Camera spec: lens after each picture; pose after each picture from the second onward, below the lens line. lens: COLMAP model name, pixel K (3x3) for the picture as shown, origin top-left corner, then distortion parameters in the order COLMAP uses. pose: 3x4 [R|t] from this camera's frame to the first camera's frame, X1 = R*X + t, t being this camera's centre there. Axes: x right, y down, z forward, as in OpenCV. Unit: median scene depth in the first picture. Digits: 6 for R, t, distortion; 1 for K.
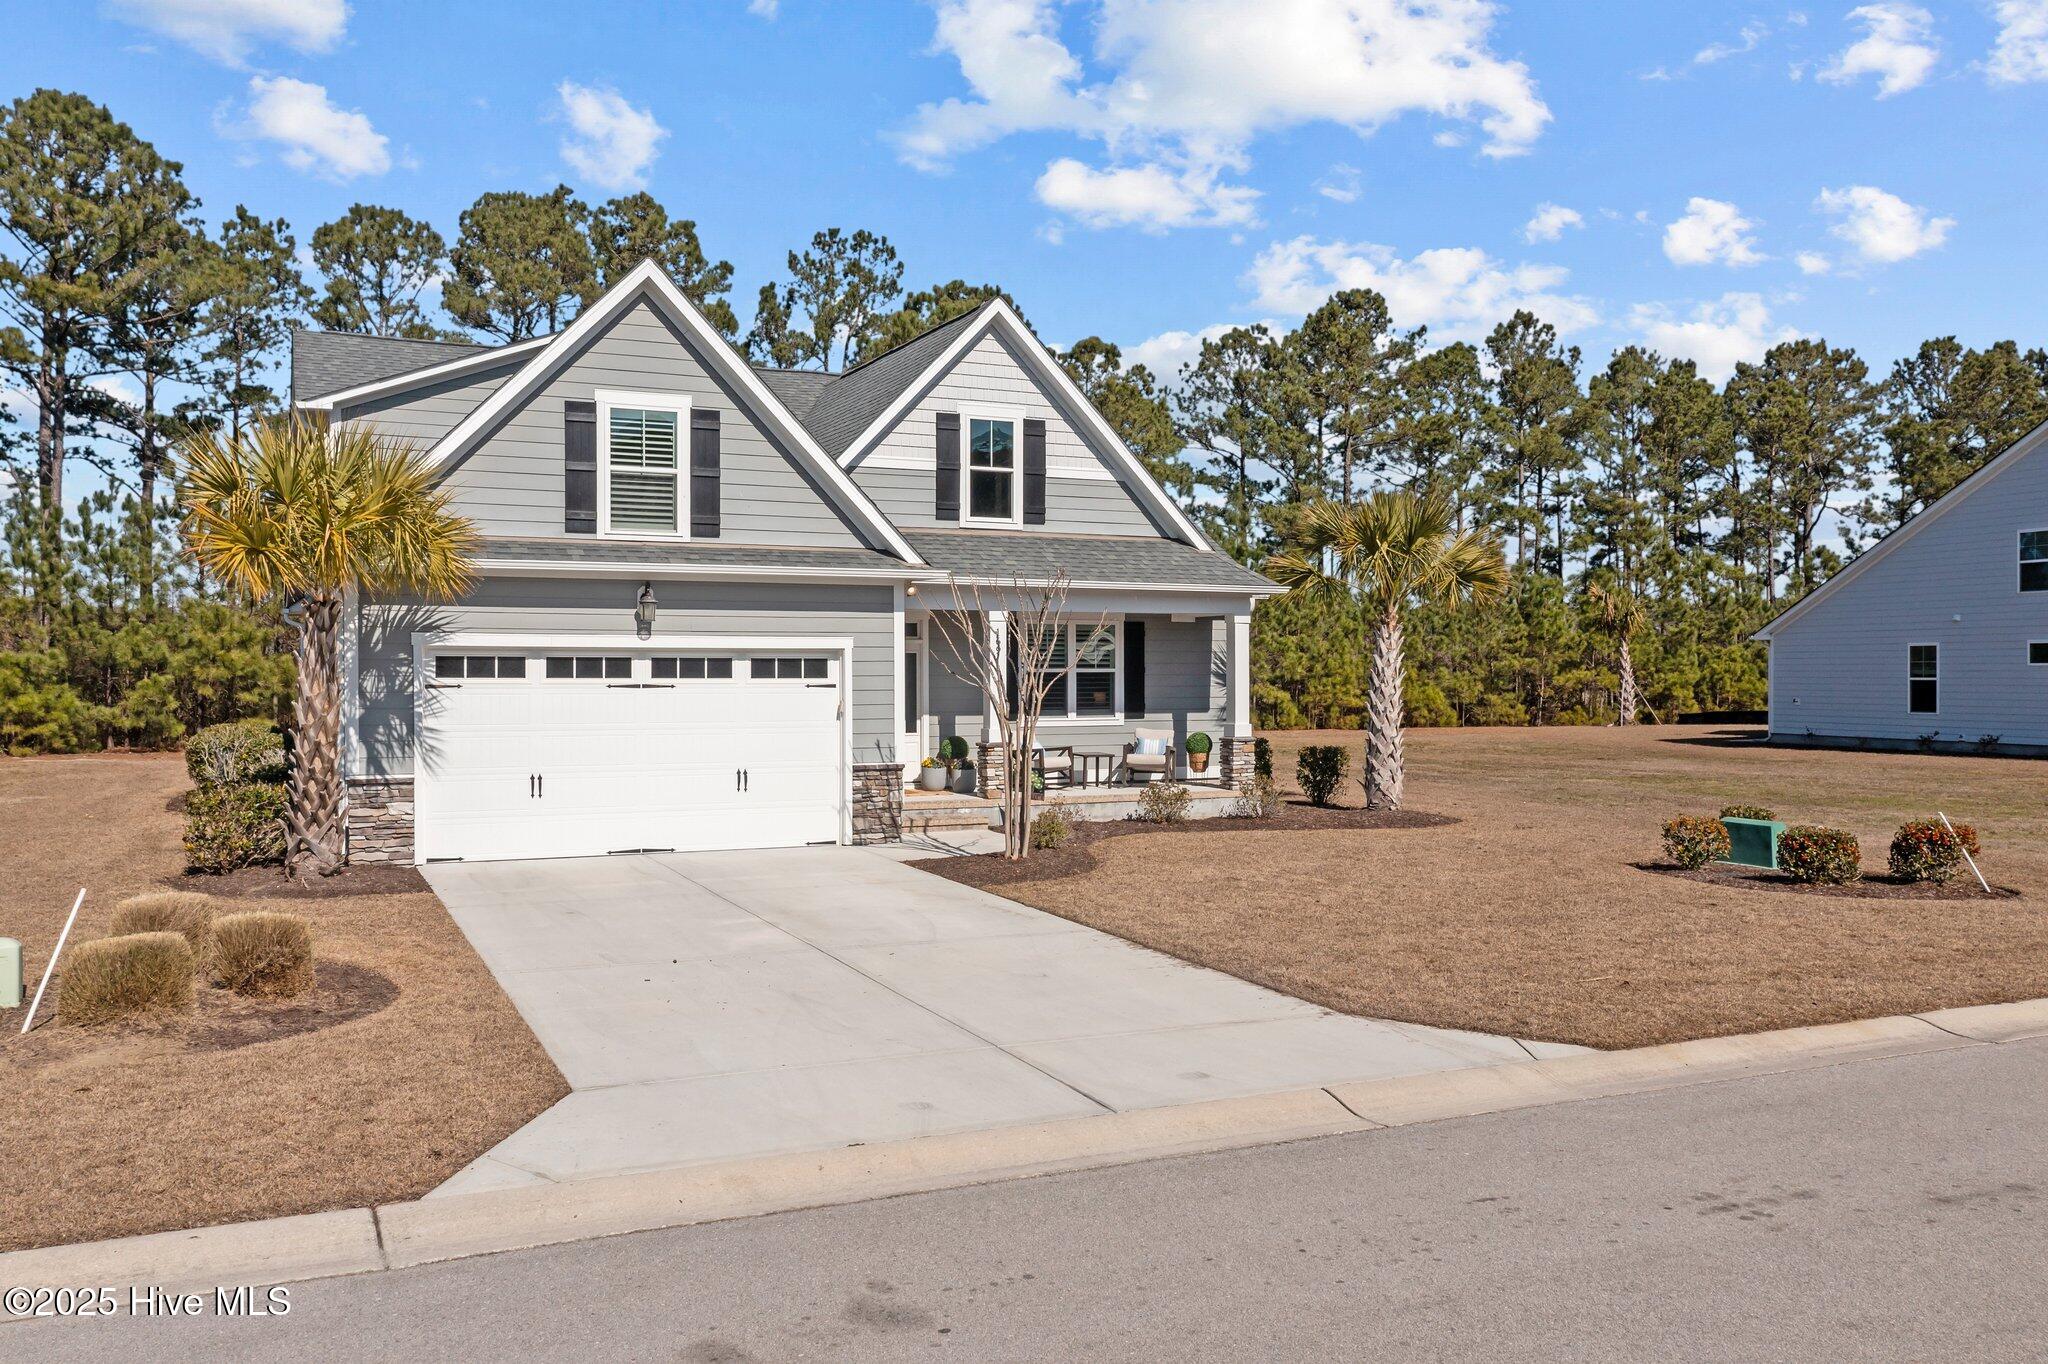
lens RADIAL K [[1635.8, 0, 1019.9], [0, 1635.8, 673.9], [0, 0, 1]] dist [-0.006863, 0.010616]
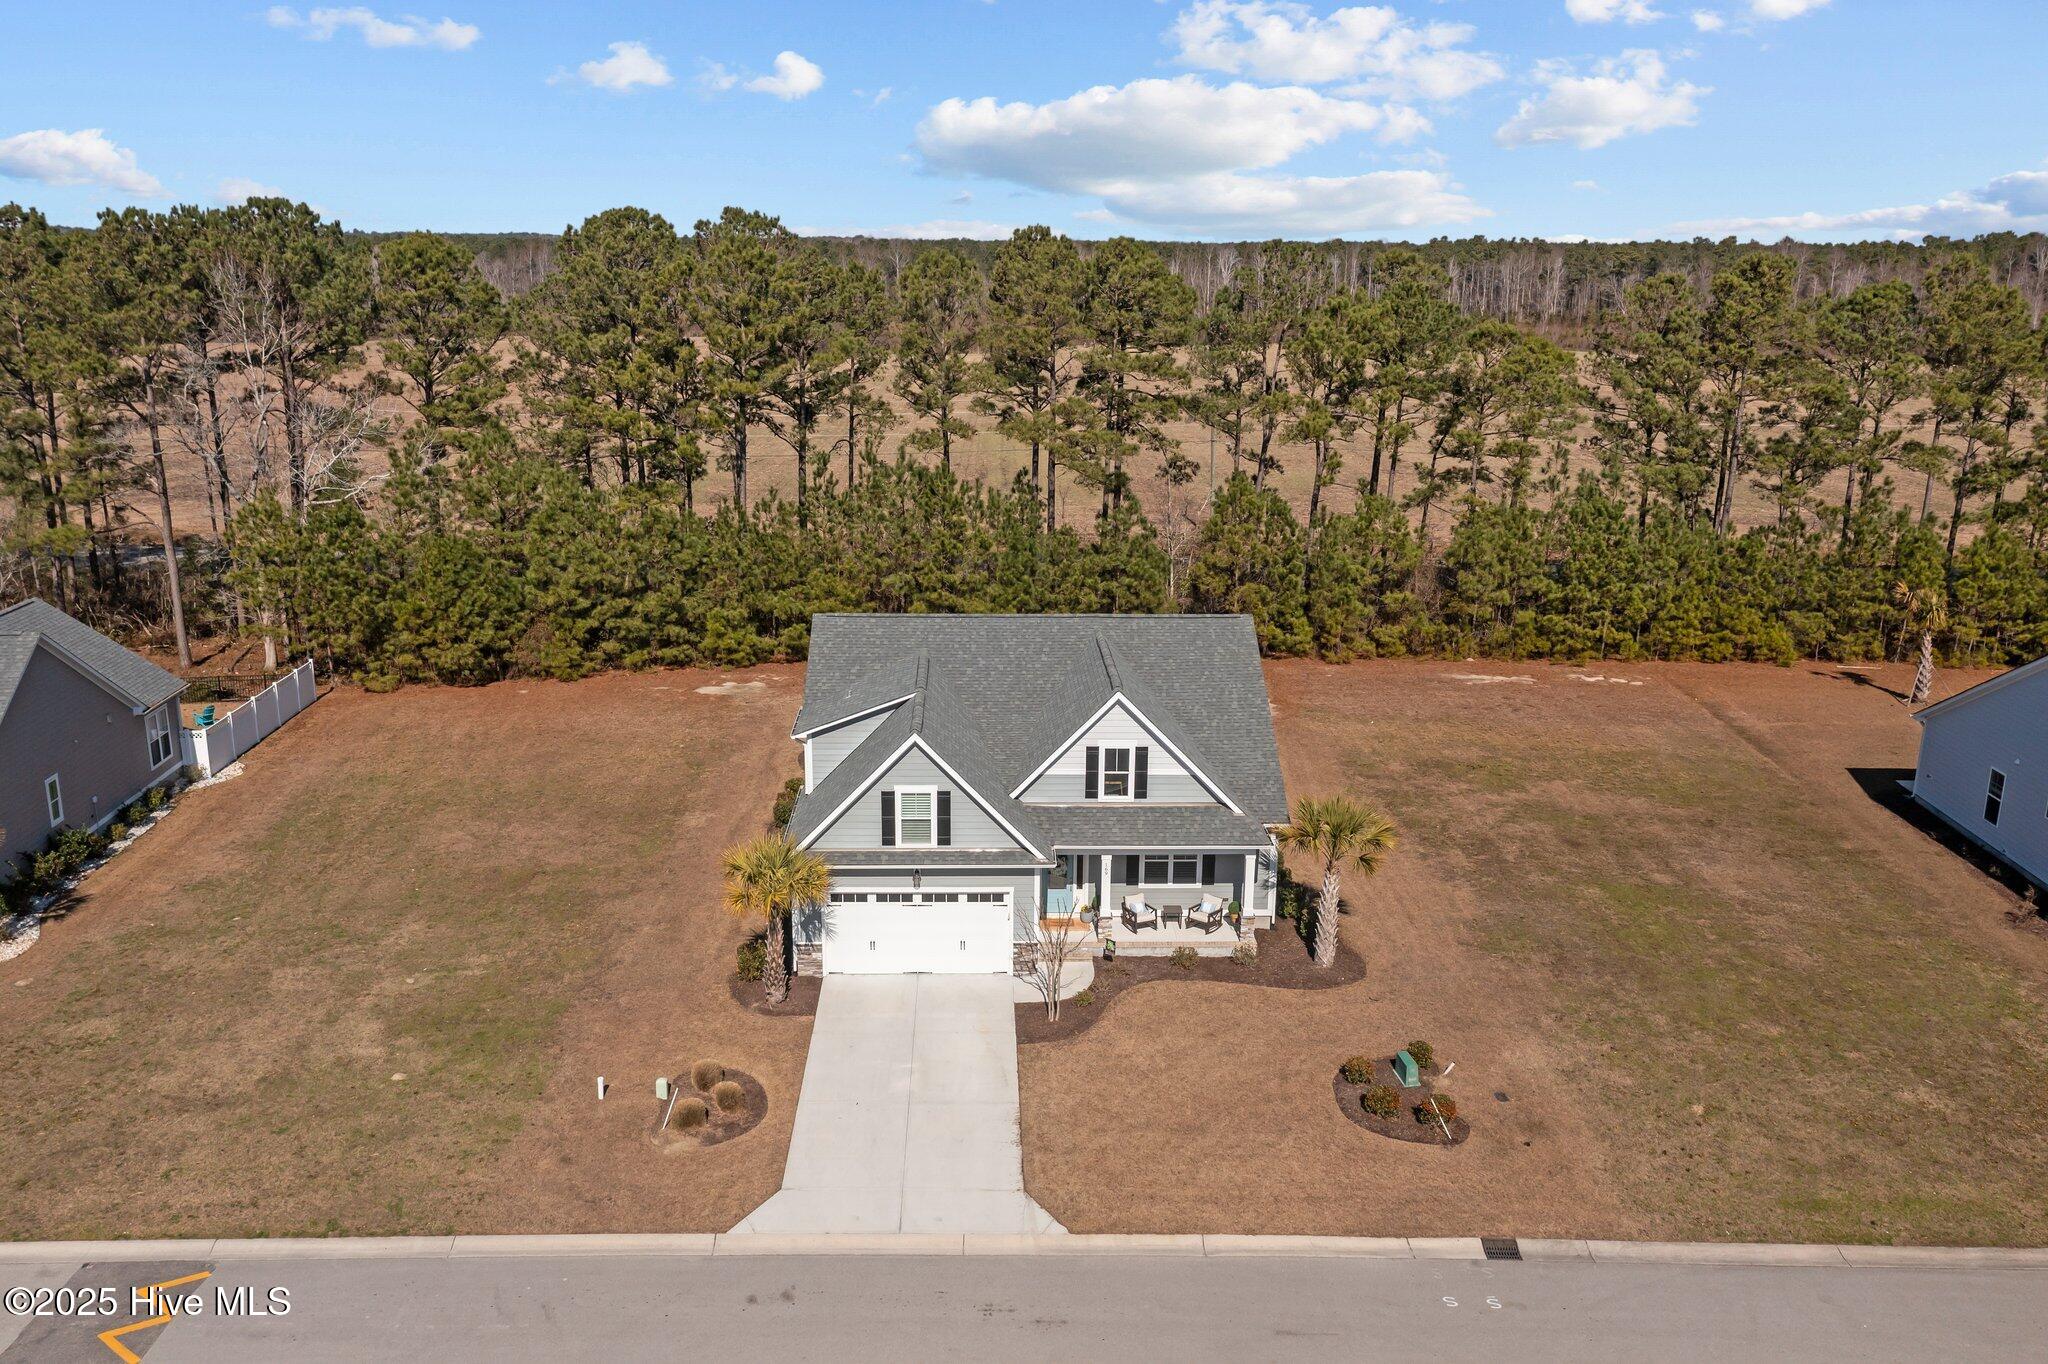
lens RADIAL K [[1635.8, 0, 1019.9], [0, 1635.8, 673.9], [0, 0, 1]] dist [-0.006863, 0.010616]
pose [[0.916925, 0.108167, -0.384120, 0.700620], [-0.008843, 0.967835, 0.251432, -0.834460], [0.398962, -0.227147, 0.888388, -0.841892]]
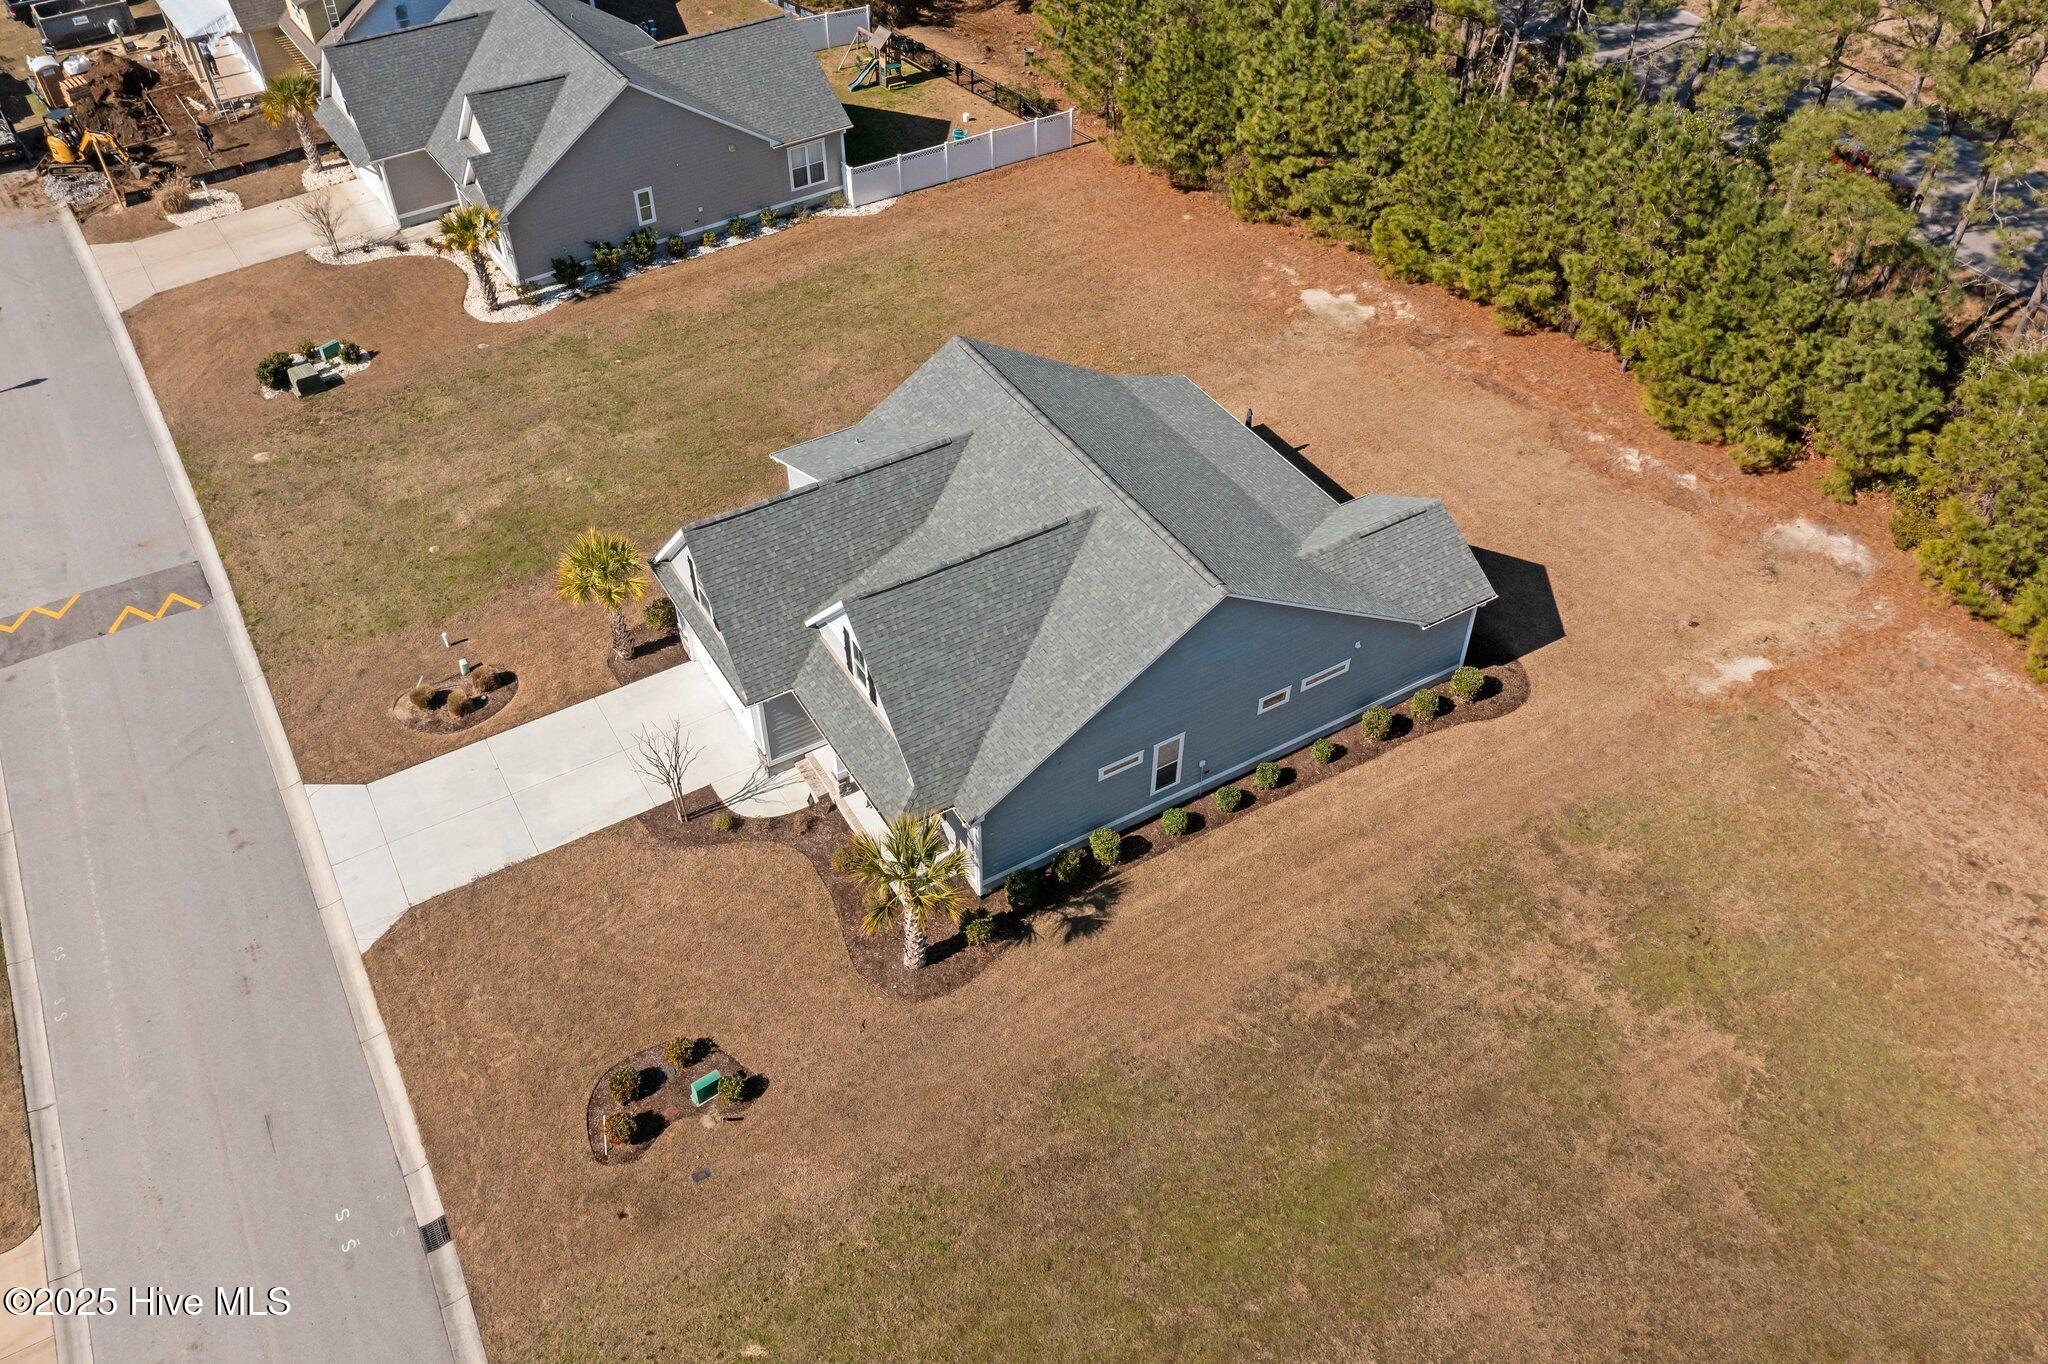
lens RADIAL K [[1635.8, 0, 1019.9], [0, 1635.8, 673.9], [0, 0, 1]] dist [-0.006863, 0.010616]
pose [[0.087070, 0.677658, -0.730205, 1.535982], [0.009508, 0.732390, 0.680819, -1.561198], [0.996157, -0.066221, 0.057326, 1.251301]]
